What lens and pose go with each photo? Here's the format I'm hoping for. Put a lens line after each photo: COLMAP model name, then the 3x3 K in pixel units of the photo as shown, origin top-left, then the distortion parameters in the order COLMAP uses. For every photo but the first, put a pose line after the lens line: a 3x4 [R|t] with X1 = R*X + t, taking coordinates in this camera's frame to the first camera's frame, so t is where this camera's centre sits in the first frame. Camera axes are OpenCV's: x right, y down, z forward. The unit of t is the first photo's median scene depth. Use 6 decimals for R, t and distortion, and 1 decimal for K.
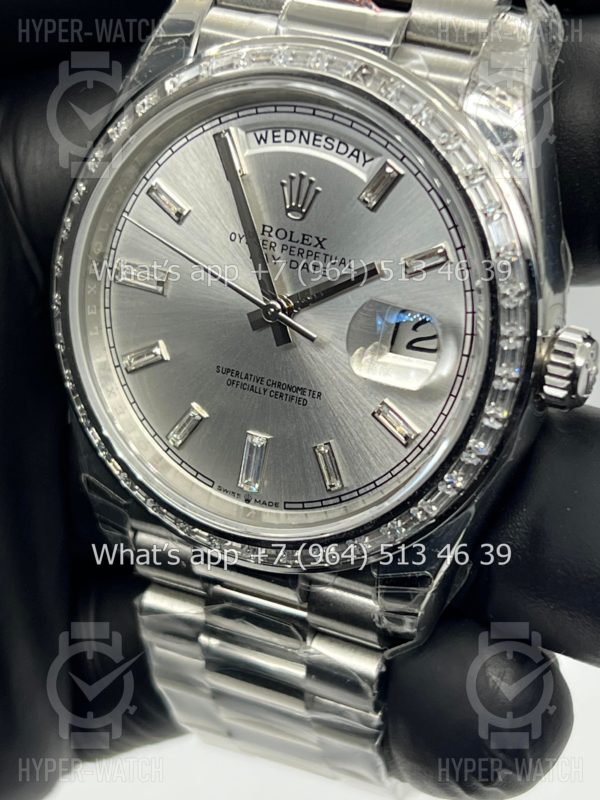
lens RADIAL K [[1895.6, 0, 300.0], [0, 1895.6, 400.0], [0, 0, 1]] dist [0.290474, -0.686639]
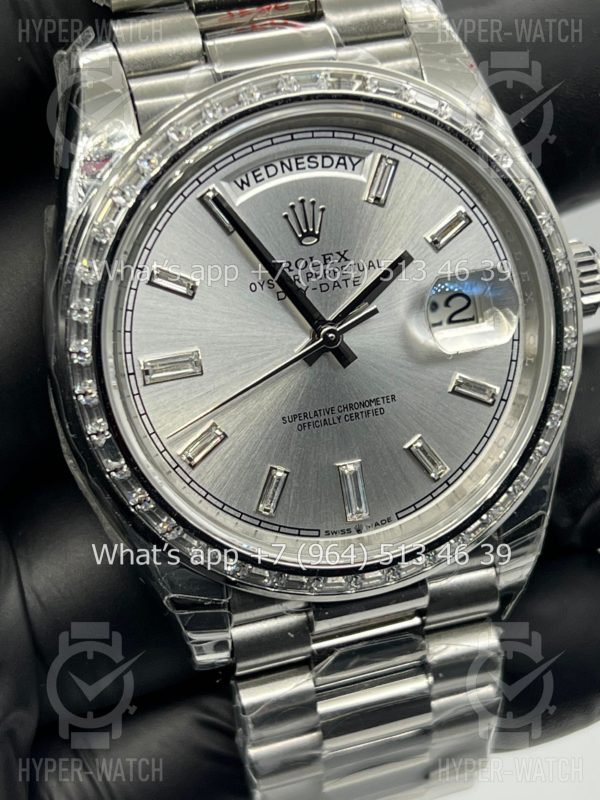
lens RADIAL K [[1895.6, 0, 300.0], [0, 1895.6, 400.0], [0, 0, 1]] dist [0.290474, -0.686639]
pose [[0.739150, -0.375958, 0.558849, -0.593939], [0.417153, 0.906958, 0.058405, -0.081461], [-0.528810, 0.189955, 0.827210, 0.193207]]
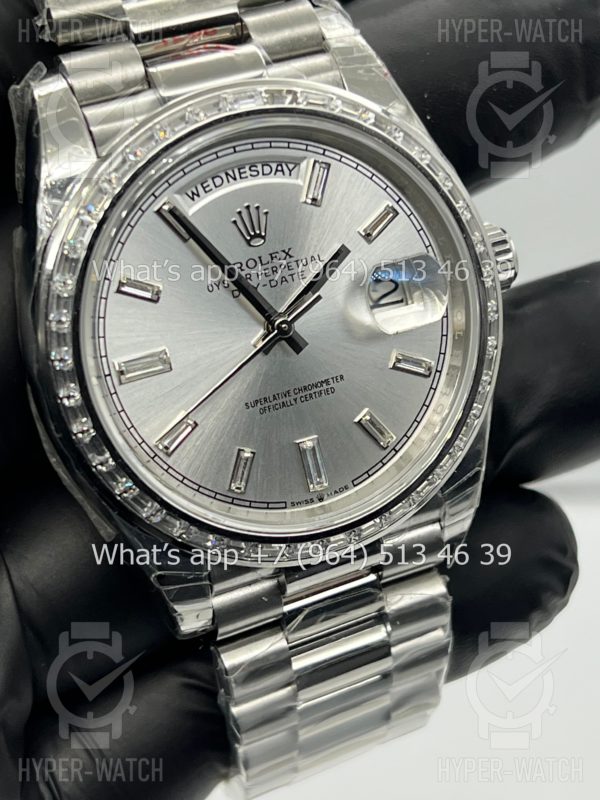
lens RADIAL K [[1895.6, 0, 300.0], [0, 1895.6, 400.0], [0, 0, 1]] dist [0.290474, -0.686639]
pose [[0.651542, -0.438045, 0.619362, -0.708413], [0.483558, 0.868890, 0.105842, -0.121891], [-0.584520, 0.230537, 0.777939, 0.148175]]
